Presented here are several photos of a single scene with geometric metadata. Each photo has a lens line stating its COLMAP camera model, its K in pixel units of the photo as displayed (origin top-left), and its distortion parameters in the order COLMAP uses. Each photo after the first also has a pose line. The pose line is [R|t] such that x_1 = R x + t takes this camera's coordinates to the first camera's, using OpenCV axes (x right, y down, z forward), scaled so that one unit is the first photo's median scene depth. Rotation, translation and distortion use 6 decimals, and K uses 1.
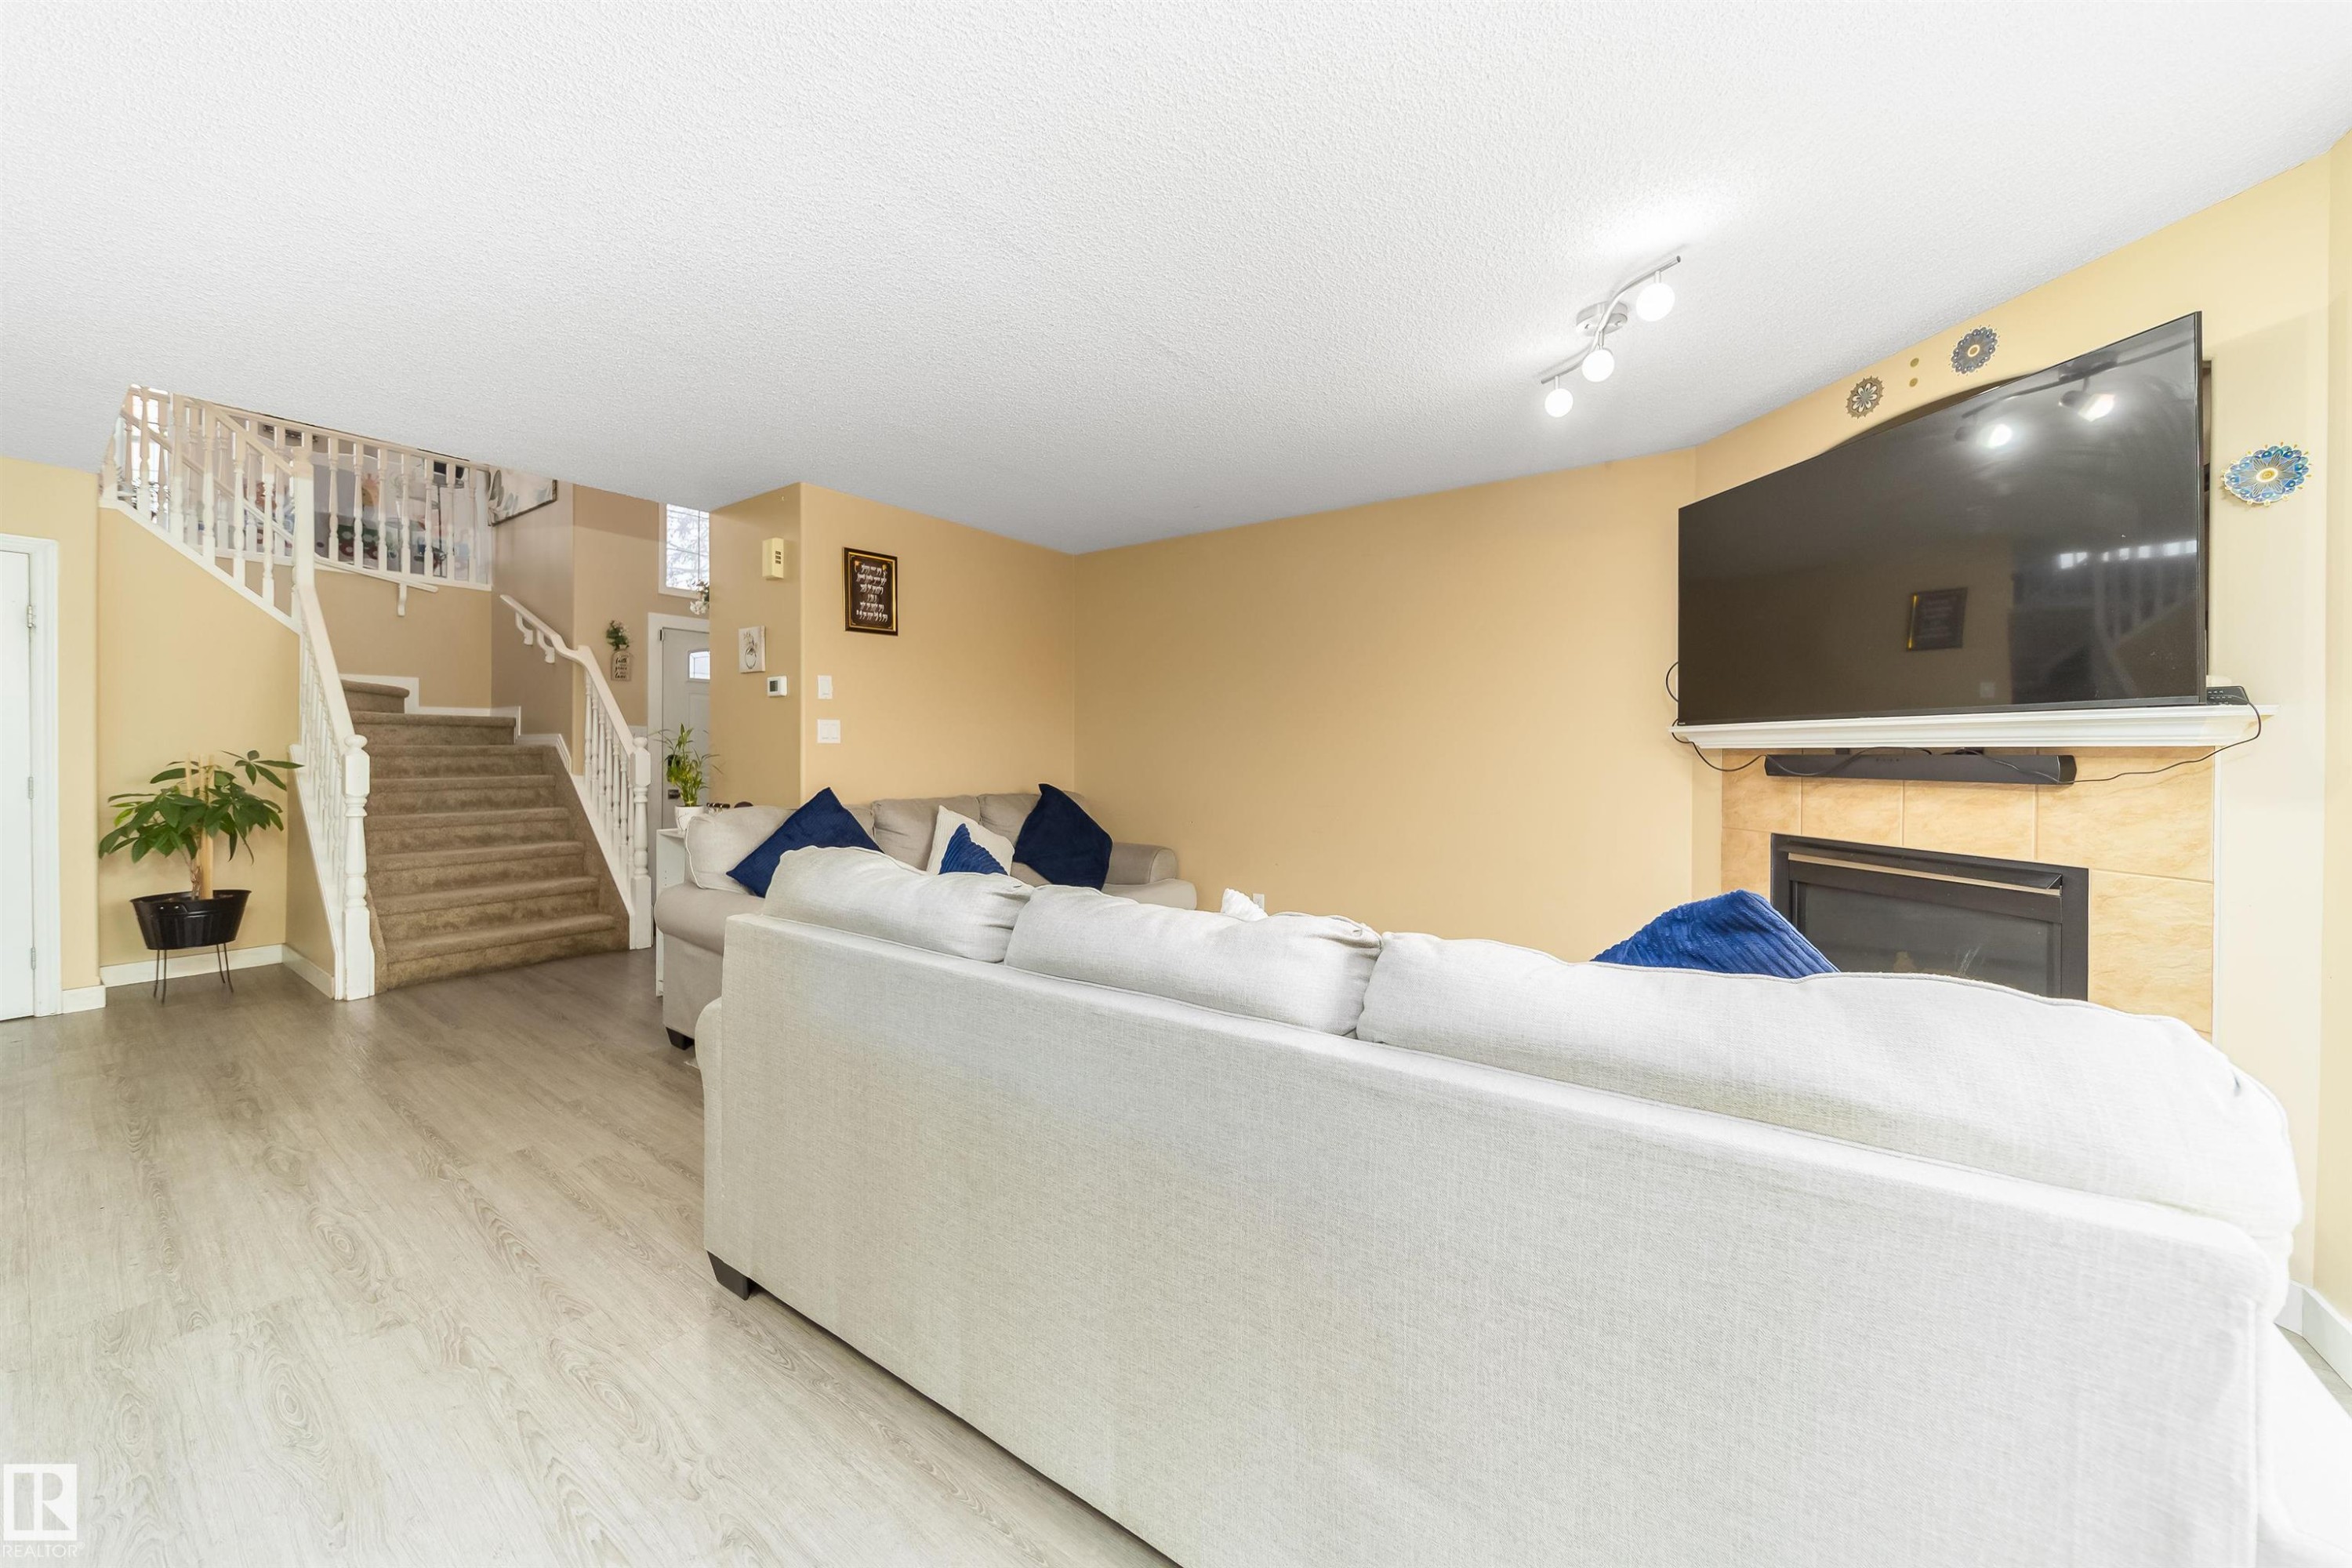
lens RADIAL K [[831.7, 0, 1184.8], [0, 831.7, 763.2], [0, 0, 1]] dist [0.000794, 0.000007]
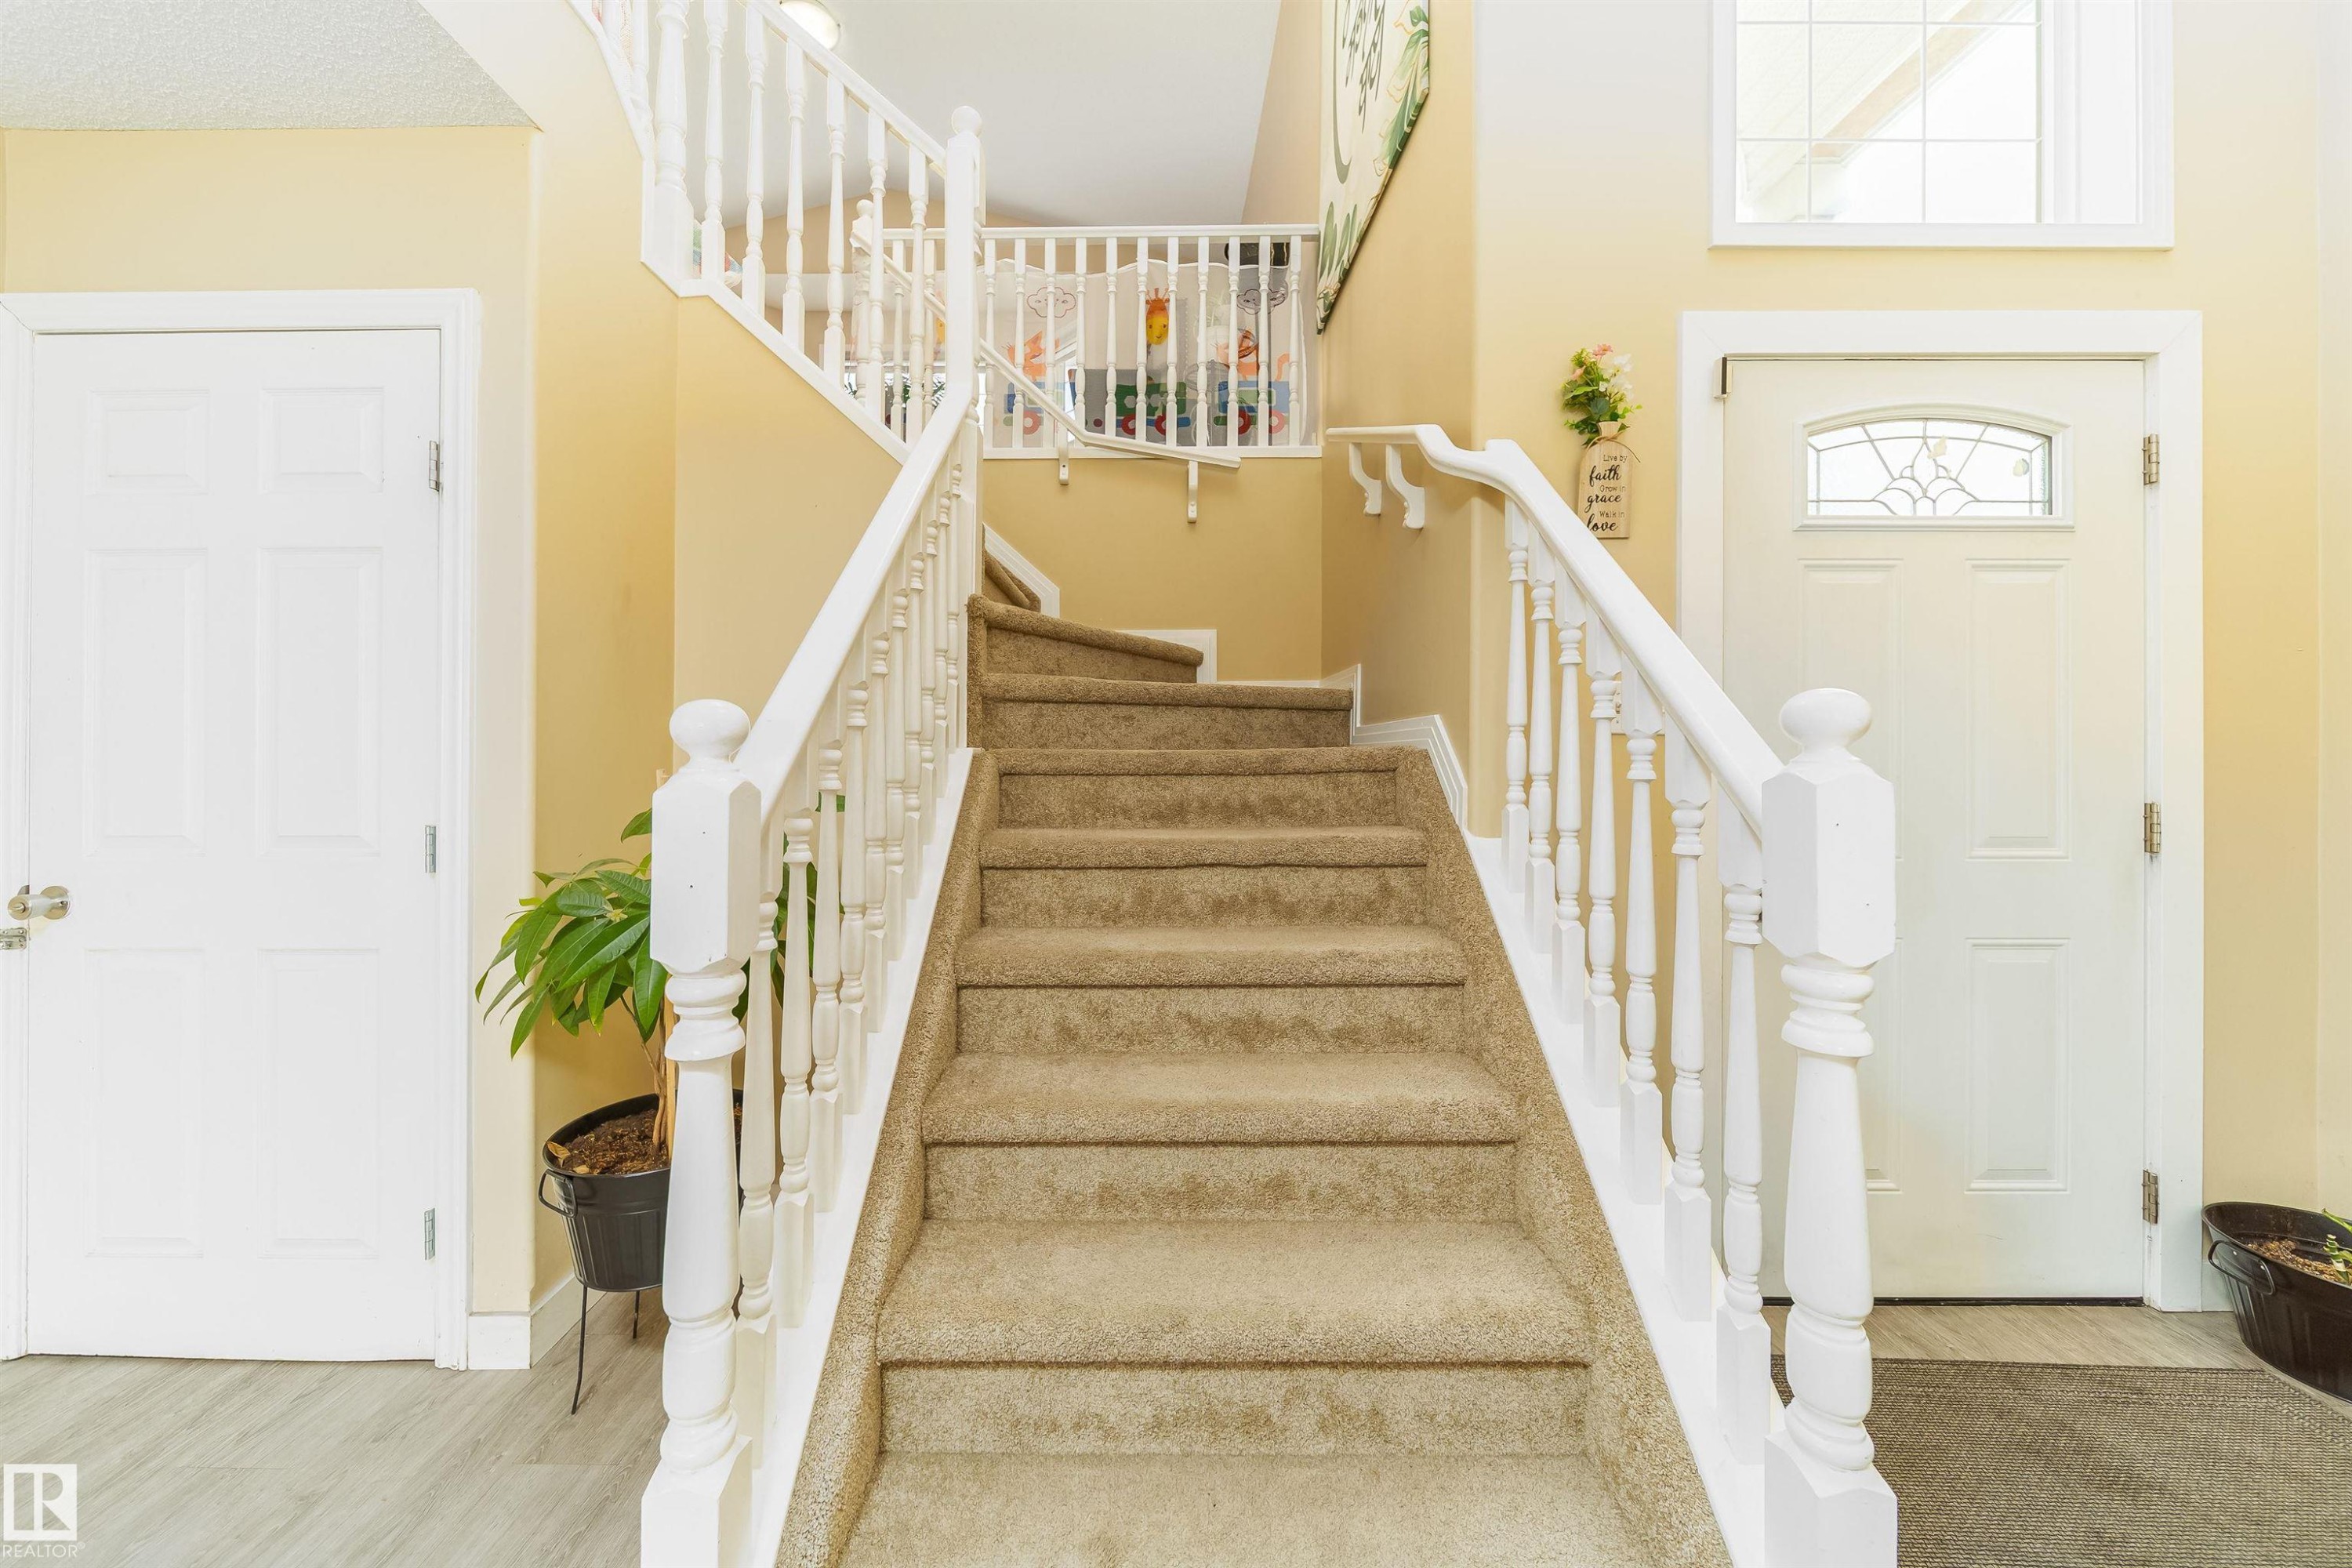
lens RADIAL K [[857.1, 0, 1133.1], [0, 857.1, 763.3], [0, 0, 1]] dist [-0.001067, -0.000516]
pose [[0.569436, 0.001563, -0.822034, -0.520979], [-0.003610, 0.999993, -0.000600, -0.013100], [0.822028, 0.003309, 0.569438, 0.680852]]
